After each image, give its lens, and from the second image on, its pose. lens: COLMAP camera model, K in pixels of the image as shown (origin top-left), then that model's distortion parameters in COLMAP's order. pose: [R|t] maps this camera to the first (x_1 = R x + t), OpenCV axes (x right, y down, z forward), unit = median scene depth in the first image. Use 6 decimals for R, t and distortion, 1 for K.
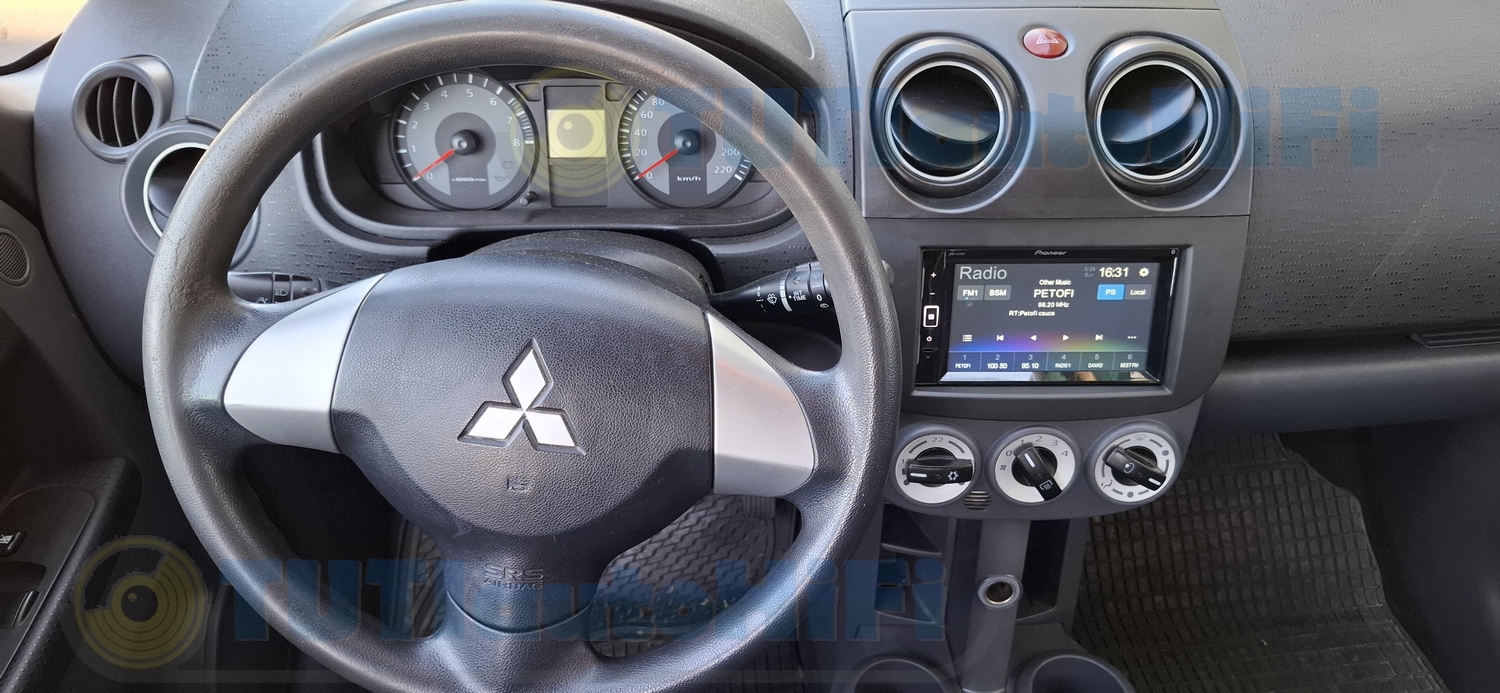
lens RADIAL K [[1033.6, 0, 756.3], [0, 1033.6, 346.1], [0, 0, 1]] dist [0.111820, -0.173345]
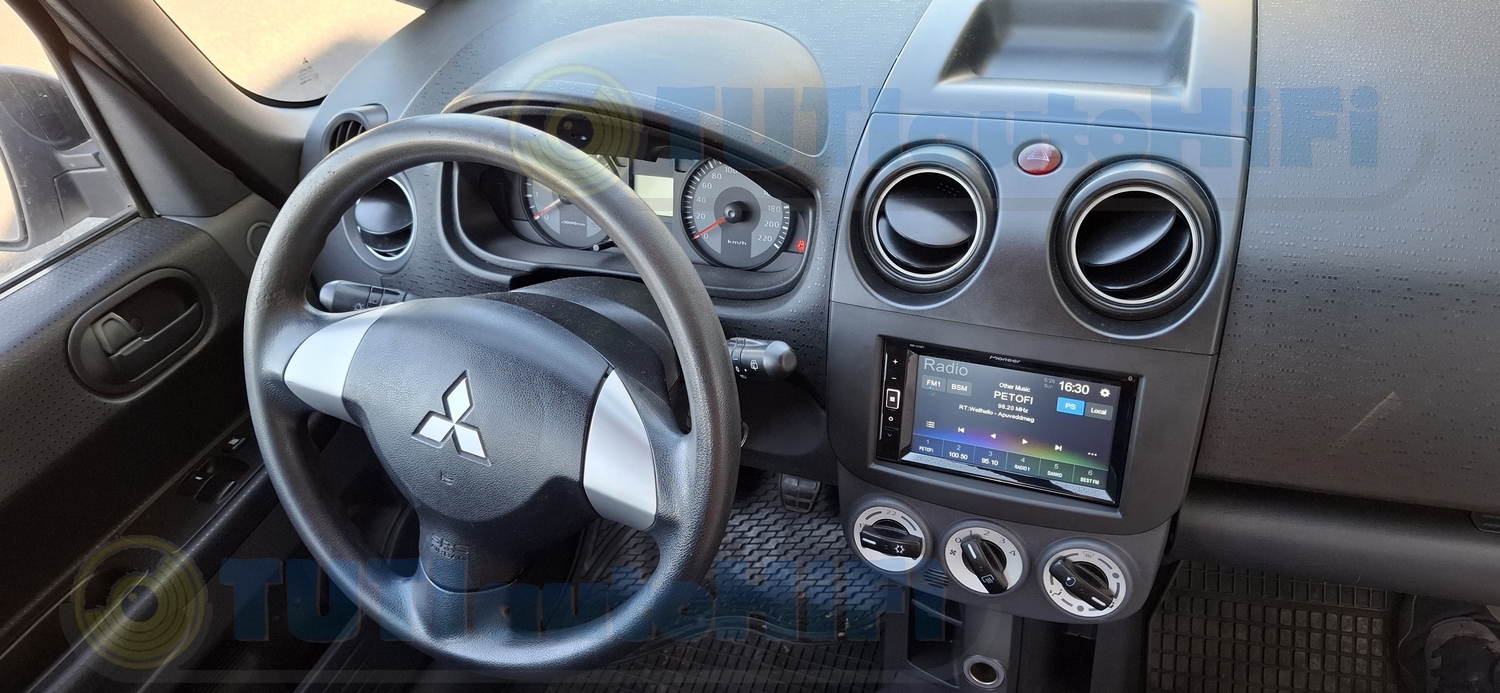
lens RADIAL K [[1019.6, 0, 764.8], [0, 1019.6, 331.1], [0, 0, 1]] dist [0.119715, -0.176653]
pose [[0.918659, 0.150076, -0.365436, 0.413060], [-0.153682, 0.987930, 0.019383, -0.095762], [0.363934, 0.038354, 0.930635, -0.043019]]
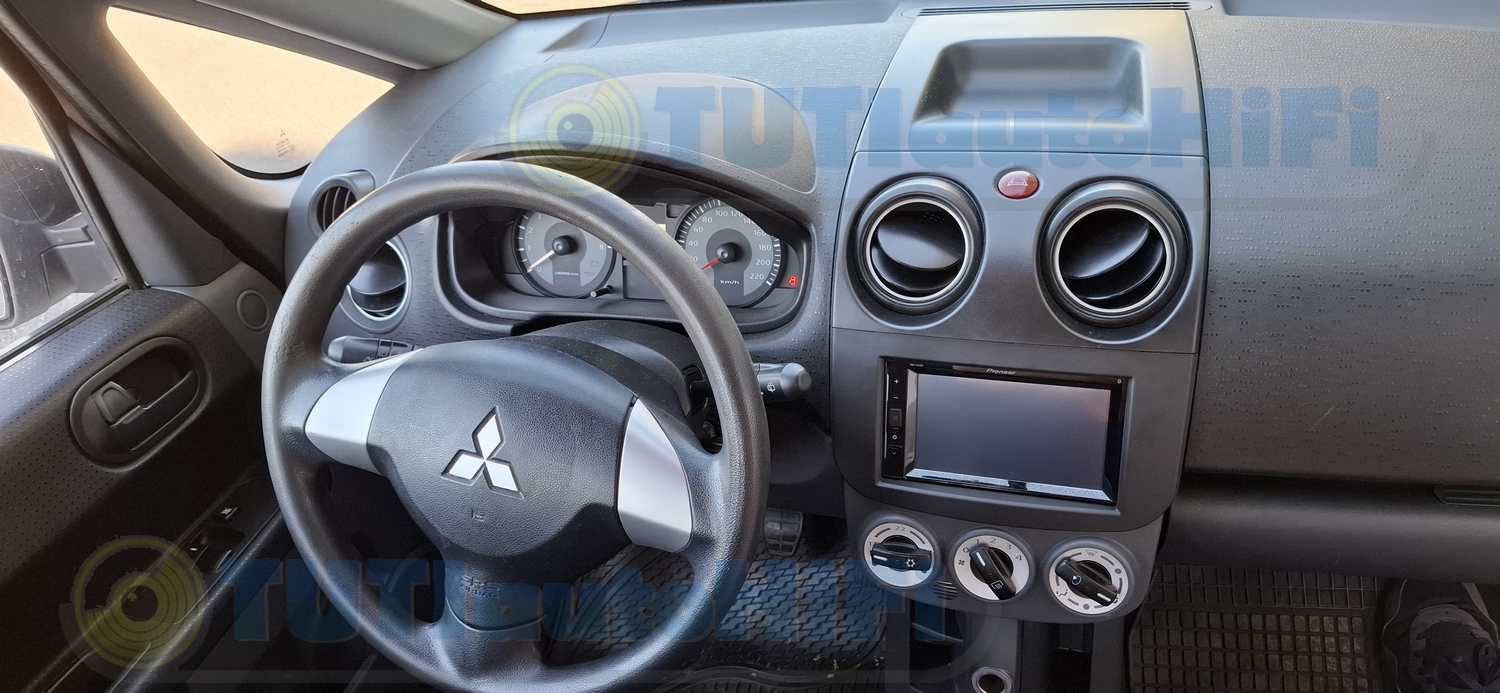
lens RADIAL K [[1019.6, 0, 764.8], [0, 1019.6, 331.1], [0, 0, 1]] dist [0.119715, -0.176653]
pose [[0.948208, 0.075193, -0.308622, 0.360840], [-0.097899, 0.993461, -0.058738, -0.041668], [0.302188, 0.085909, 0.949369, -0.112239]]
